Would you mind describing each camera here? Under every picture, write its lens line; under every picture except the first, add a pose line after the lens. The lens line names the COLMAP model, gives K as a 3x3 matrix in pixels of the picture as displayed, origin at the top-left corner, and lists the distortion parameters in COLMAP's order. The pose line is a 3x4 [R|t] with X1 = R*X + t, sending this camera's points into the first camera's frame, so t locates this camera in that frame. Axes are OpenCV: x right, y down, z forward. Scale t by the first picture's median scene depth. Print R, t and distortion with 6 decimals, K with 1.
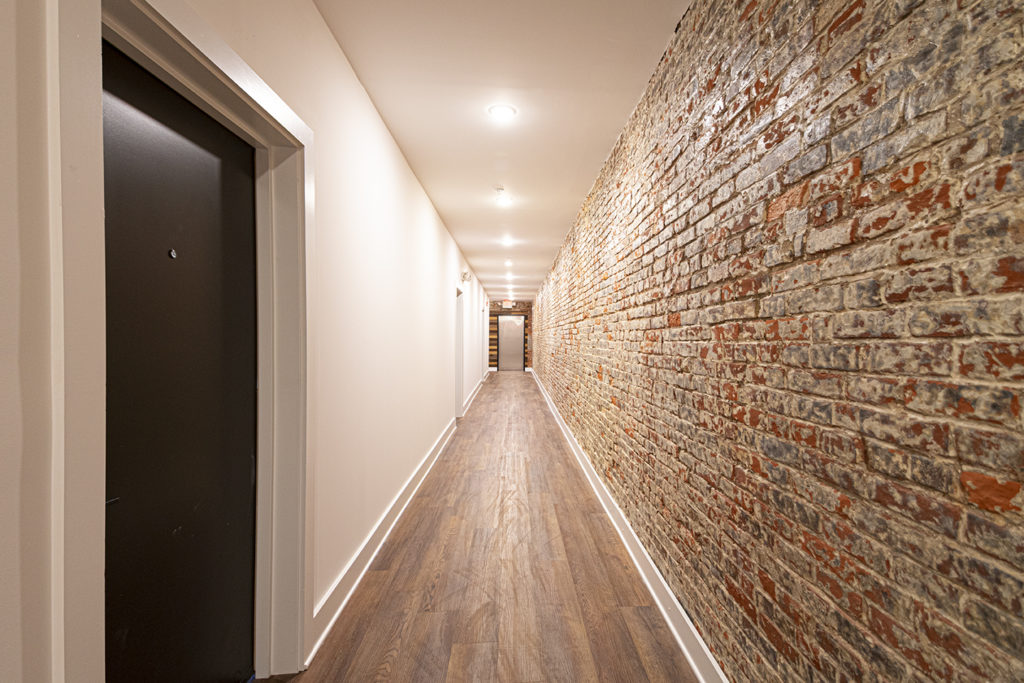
lens RADIAL K [[447.1, 0, 525.4], [0, 447.1, 340.4], [0, 0, 1]] dist [0.064257, -0.033732]
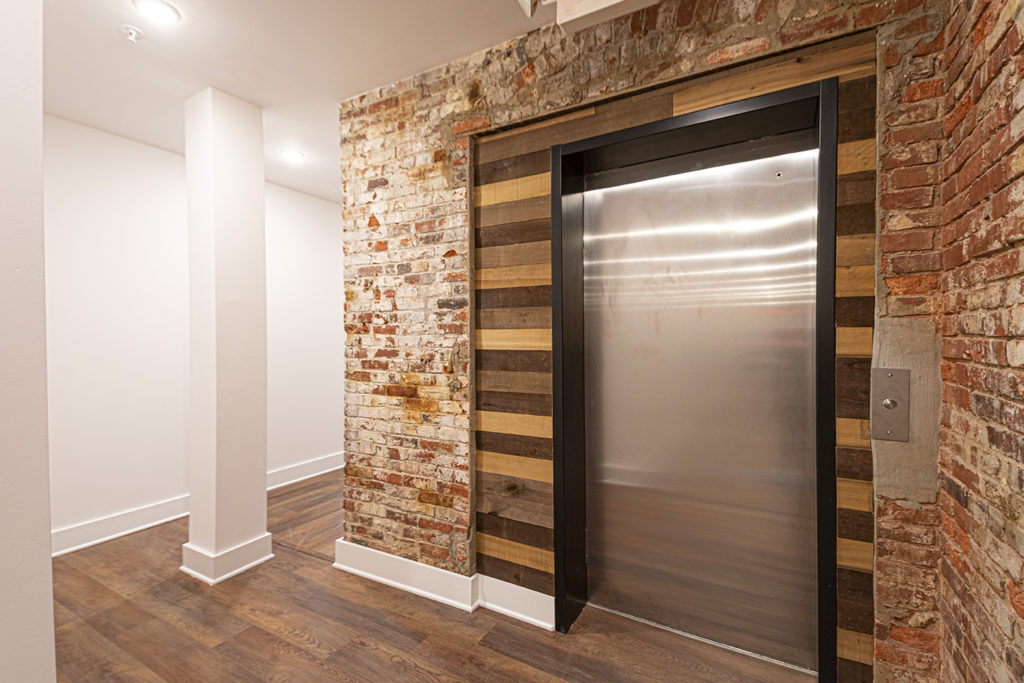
lens RADIAL K [[447.1, 0, 525.4], [0, 447.1, 340.4], [0, 0, 1]] dist [0.064257, -0.033732]
pose [[0.863125, -0.010229, -0.504887, -0.006899], [0.010223, 0.999944, -0.002783, -0.007775], [0.504887, -0.002759, 0.863181, 0.889921]]
